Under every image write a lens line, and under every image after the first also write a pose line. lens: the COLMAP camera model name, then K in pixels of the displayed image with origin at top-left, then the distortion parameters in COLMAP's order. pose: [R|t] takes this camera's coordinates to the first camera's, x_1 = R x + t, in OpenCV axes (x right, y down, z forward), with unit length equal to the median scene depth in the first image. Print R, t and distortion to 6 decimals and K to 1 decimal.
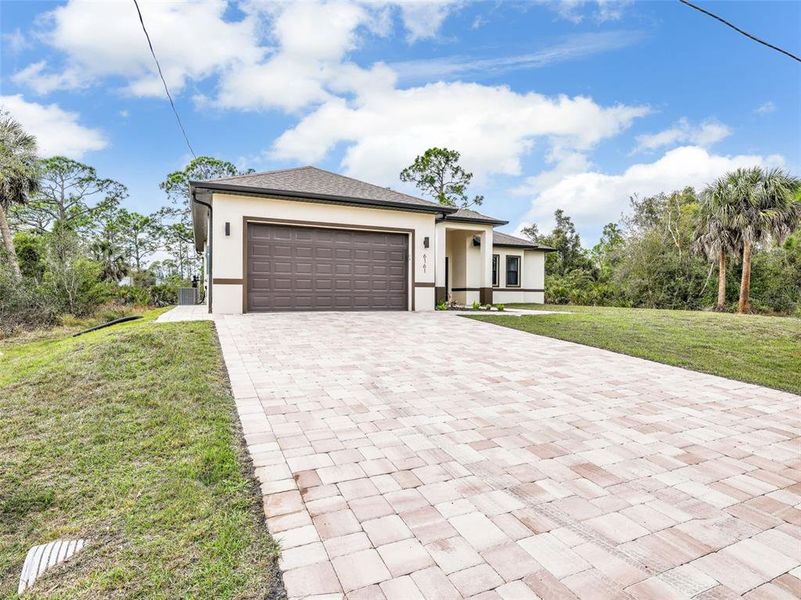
lens RADIAL K [[432.4, 0, 398.3], [0, 432.4, 301.0], [0, 0, 1]] dist [-0.000368, 0.000387]
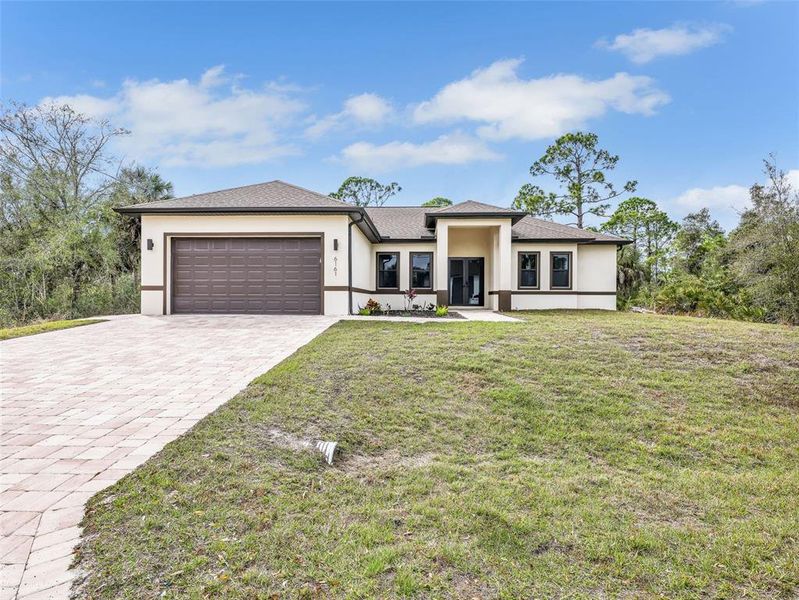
lens RADIAL K [[431.3, 0, 397.6], [0, 431.3, 297.9], [0, 0, 1]] dist [-0.000368, 0.000387]
pose [[0.888525, -0.003369, -0.458815, 0.412469], [-0.005297, 0.999831, -0.017601, -0.000141], [0.458797, 0.018069, 0.888357, 0.136073]]
